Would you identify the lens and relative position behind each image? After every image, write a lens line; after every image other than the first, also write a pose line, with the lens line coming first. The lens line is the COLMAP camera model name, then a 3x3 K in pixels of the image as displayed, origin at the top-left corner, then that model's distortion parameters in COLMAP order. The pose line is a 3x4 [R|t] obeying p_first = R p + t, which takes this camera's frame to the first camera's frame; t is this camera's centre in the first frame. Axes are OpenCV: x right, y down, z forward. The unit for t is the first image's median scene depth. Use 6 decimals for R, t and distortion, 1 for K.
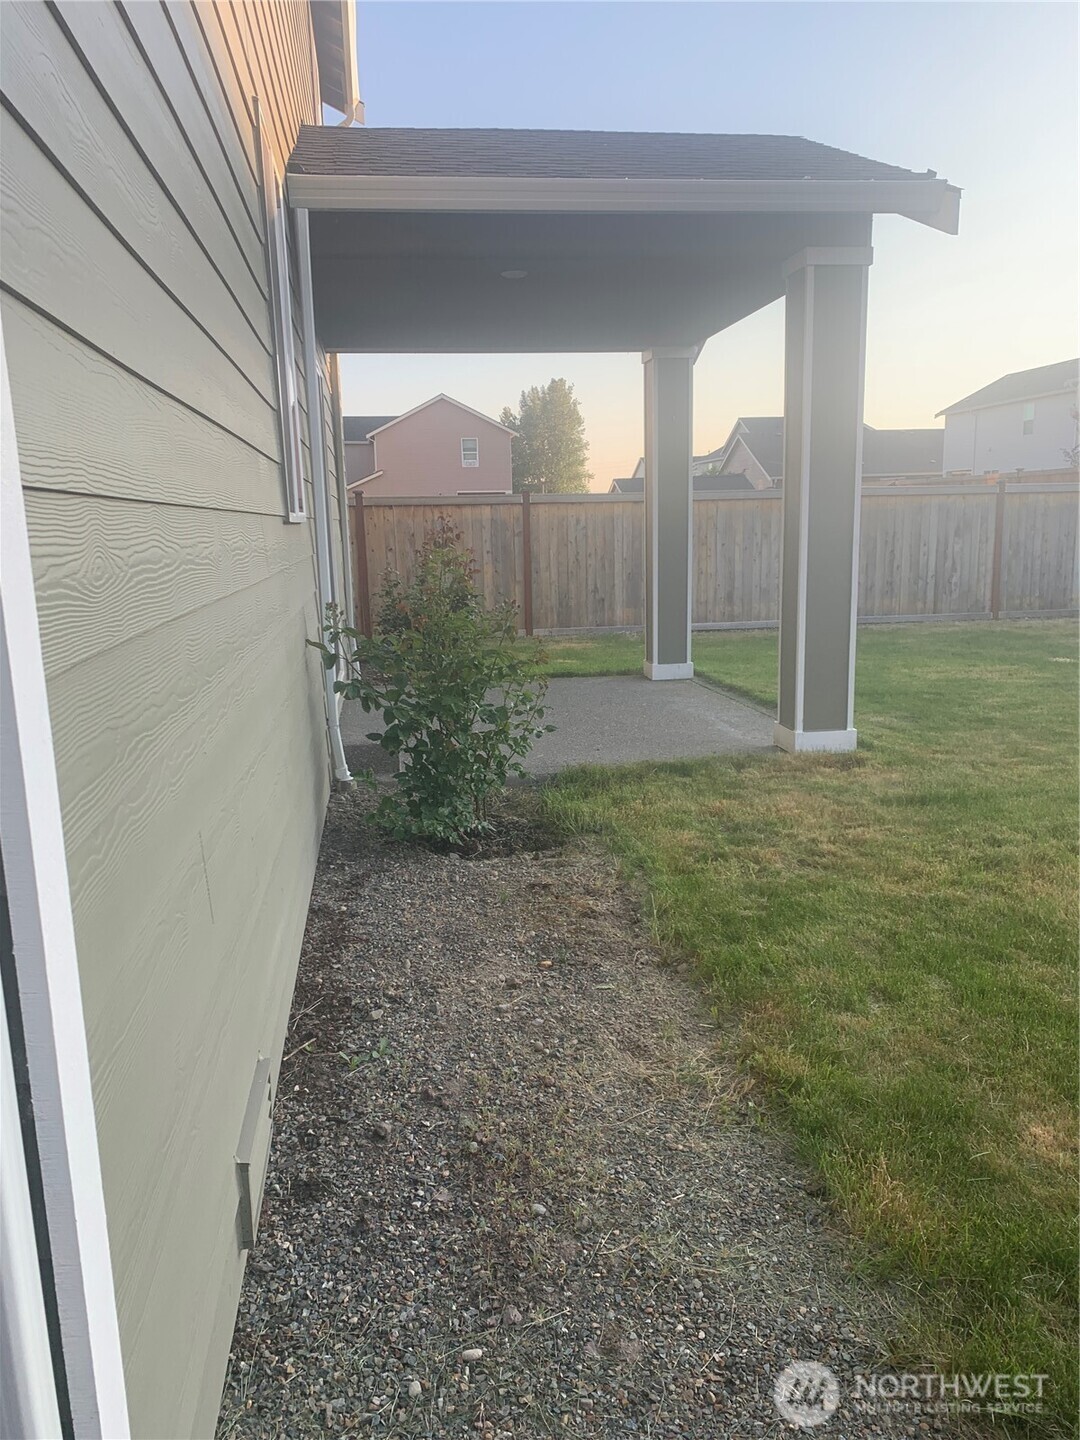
lens RADIAL K [[1102.3, 0, 540.0], [0, 1102.3, 720.0], [0, 0, 1]] dist [0.019043, -0.007733]
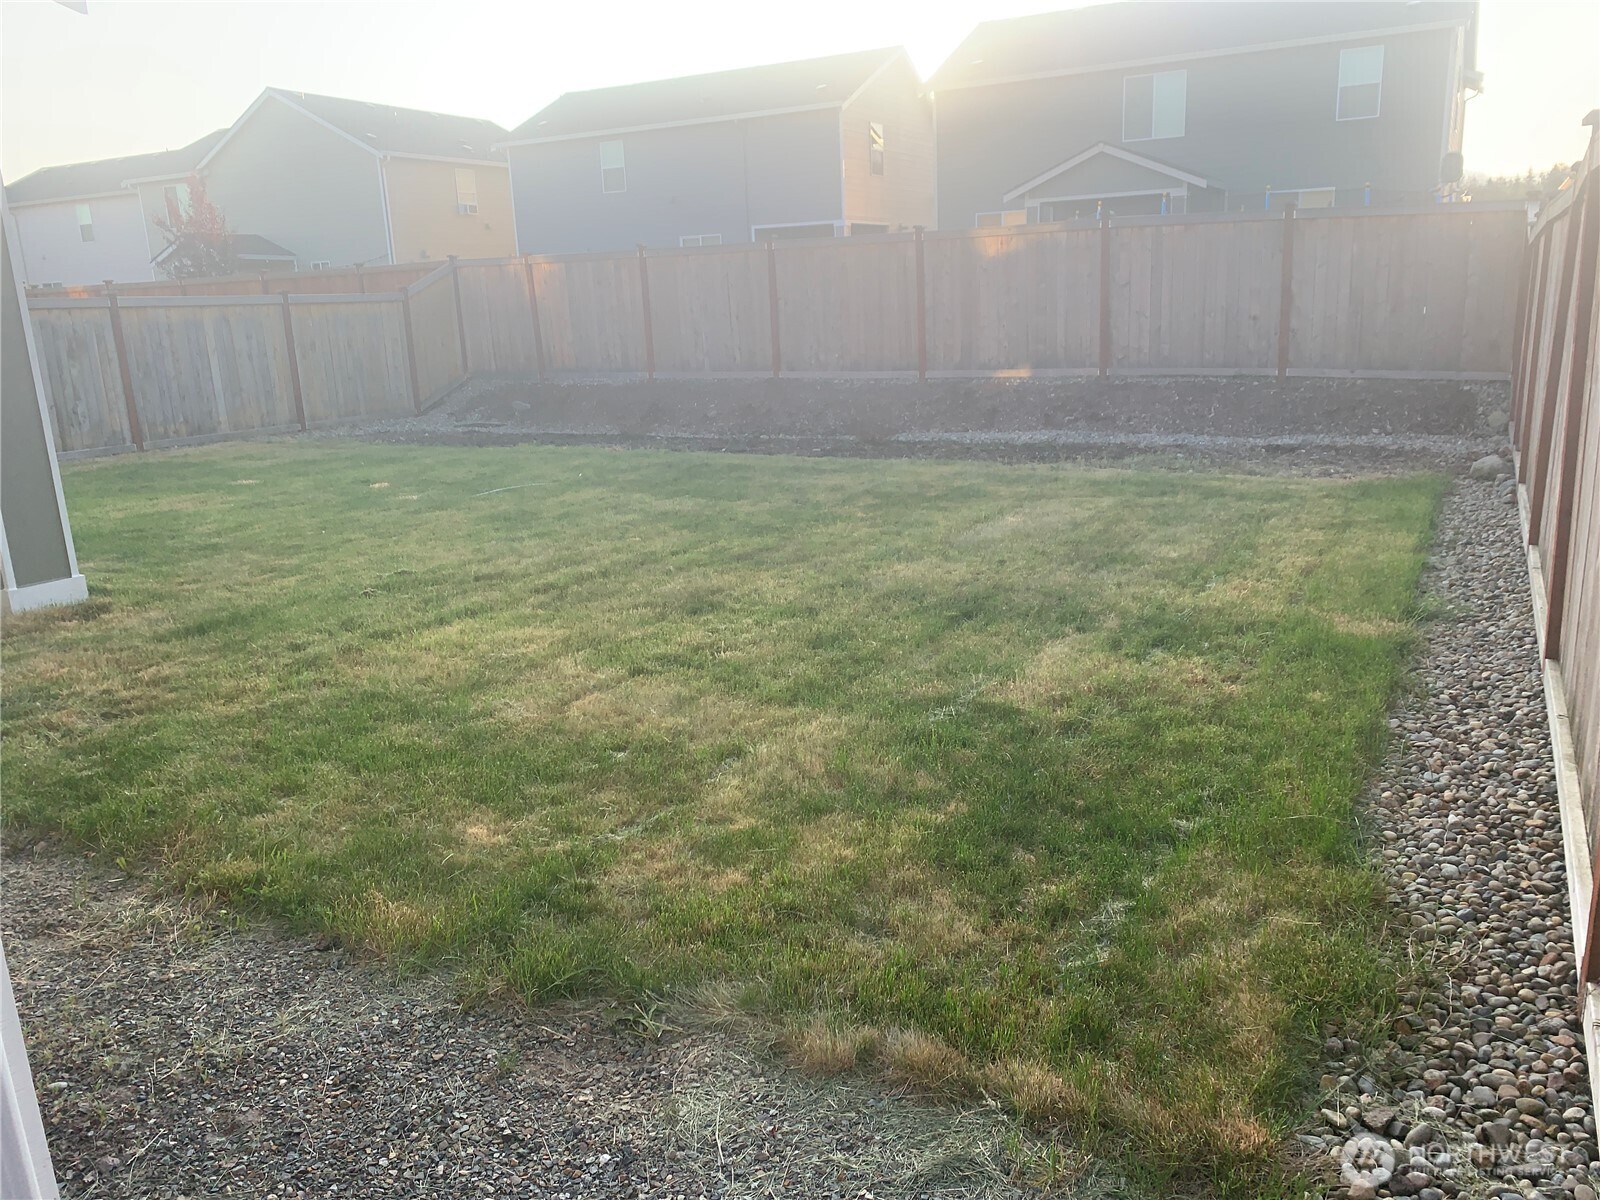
lens RADIAL K [[1224.8, 0, 810.2], [0, 1224.8, 585.4], [0, 0, 1]] dist [0.019043, -0.007733]
pose [[0.603250, -0.184705, 0.775869, -0.181068], [0.171159, 0.980130, 0.100253, 0.025519], [-0.778970, 0.072320, 0.622877, -0.070331]]
